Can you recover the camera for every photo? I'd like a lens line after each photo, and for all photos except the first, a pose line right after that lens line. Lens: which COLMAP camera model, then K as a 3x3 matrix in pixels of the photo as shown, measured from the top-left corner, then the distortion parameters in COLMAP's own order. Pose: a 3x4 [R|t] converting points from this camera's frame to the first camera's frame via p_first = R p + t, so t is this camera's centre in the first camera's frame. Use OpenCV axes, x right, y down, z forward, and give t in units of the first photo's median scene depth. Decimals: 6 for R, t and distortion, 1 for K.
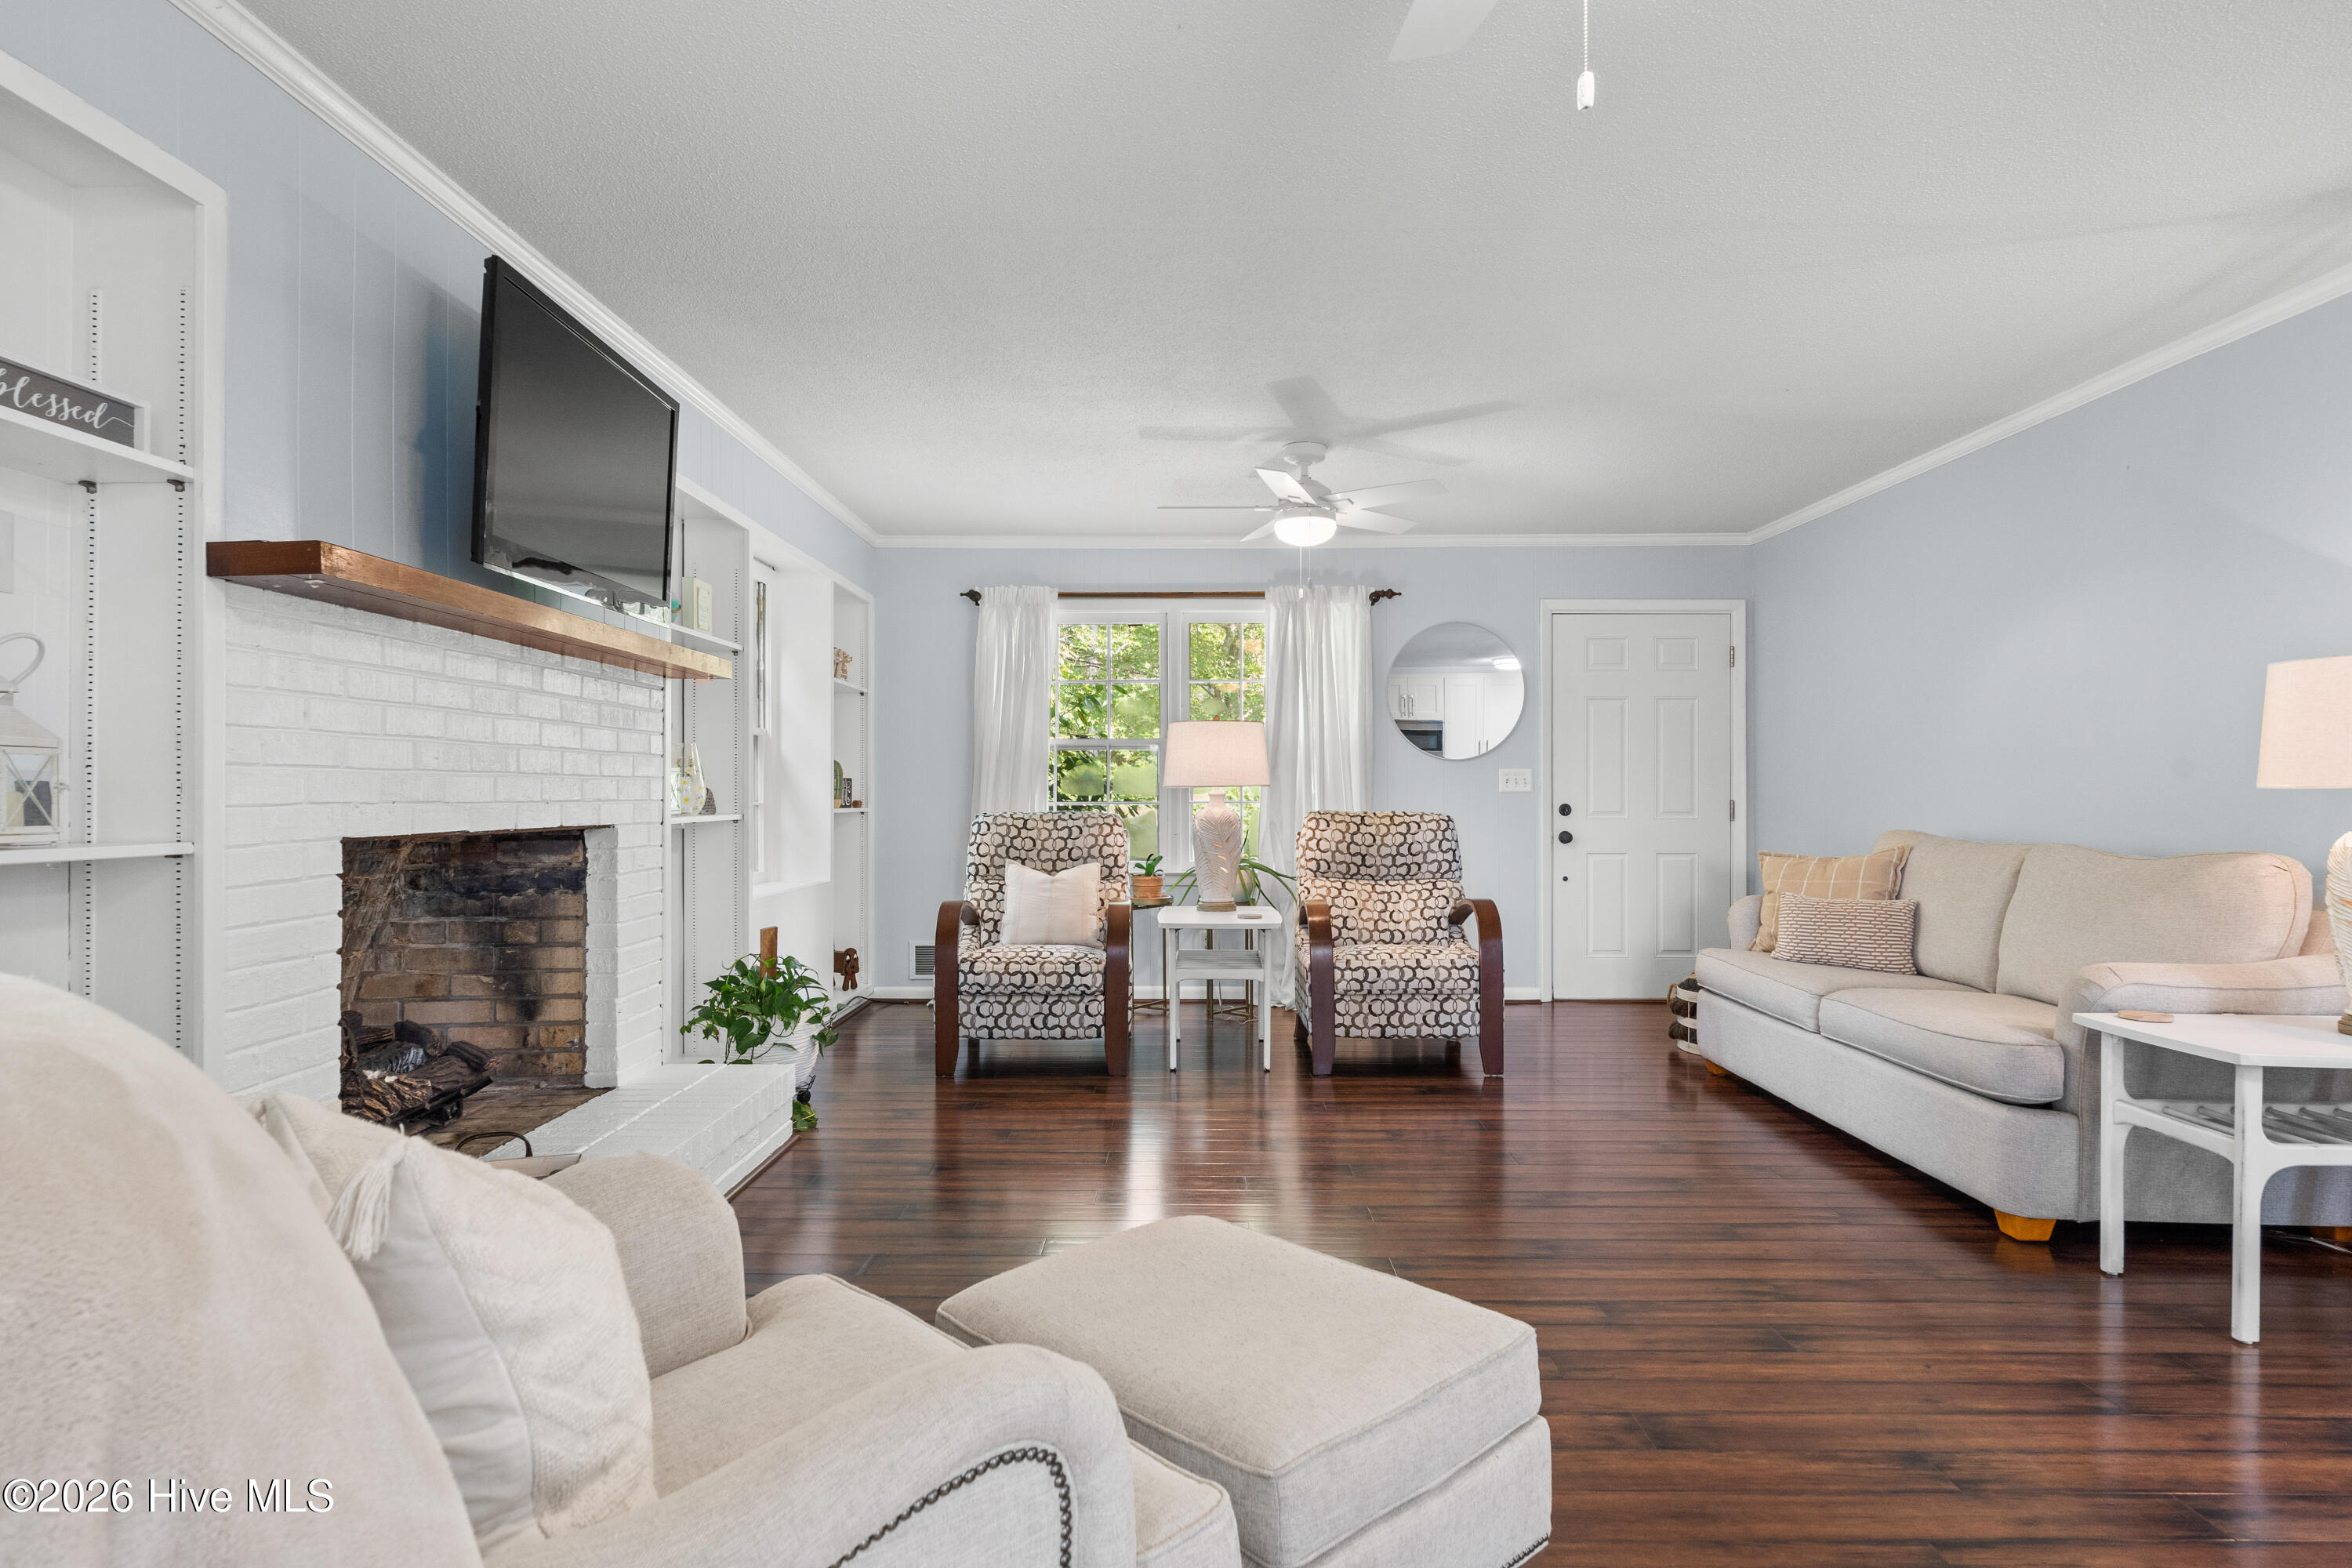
lens RADIAL K [[1295.6, 0, 1166.5], [0, 1295.6, 789.3], [0, 0, 1]] dist [0.005741, 0.000577]
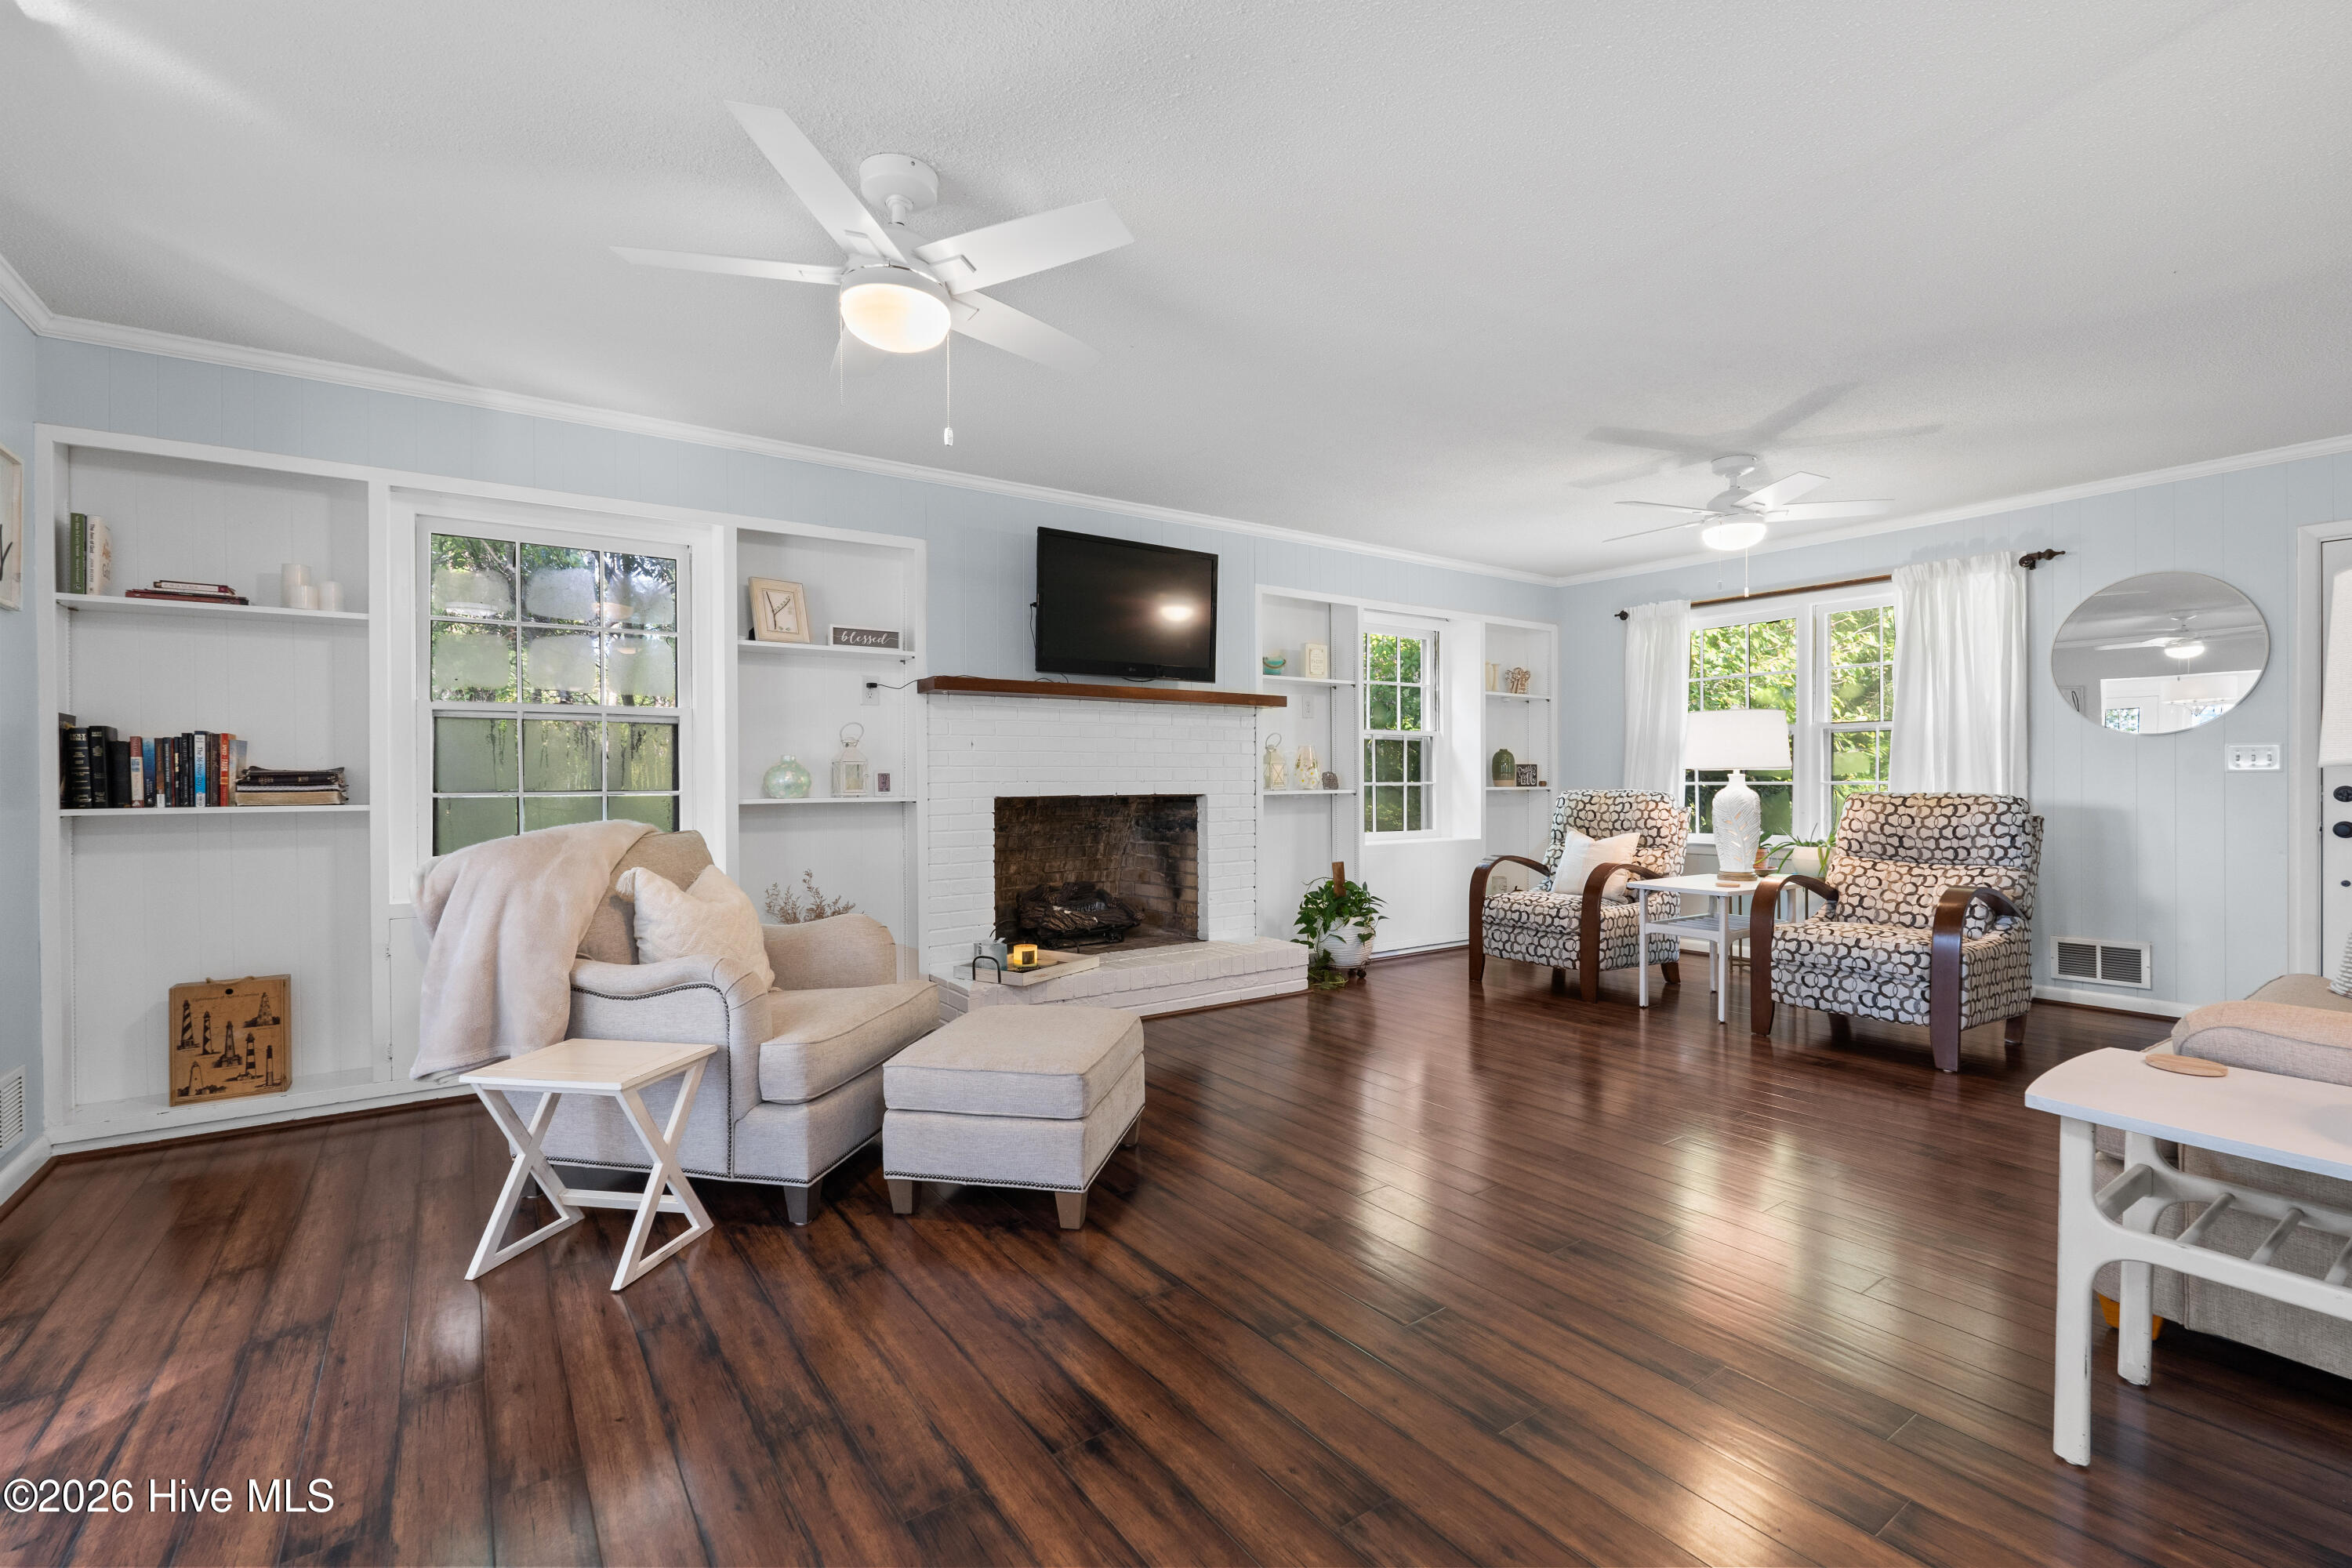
lens RADIAL K [[1051.2, 0, 1182.0], [0, 1051.2, 785.1], [0, 0, 1]] dist [-0.001244, -0.000643]
pose [[0.585051, 0.006012, -0.810974, 0.552268], [0.006816, 0.999901, 0.012329, -0.002756], [0.810968, -0.012741, 0.584952, 0.093868]]
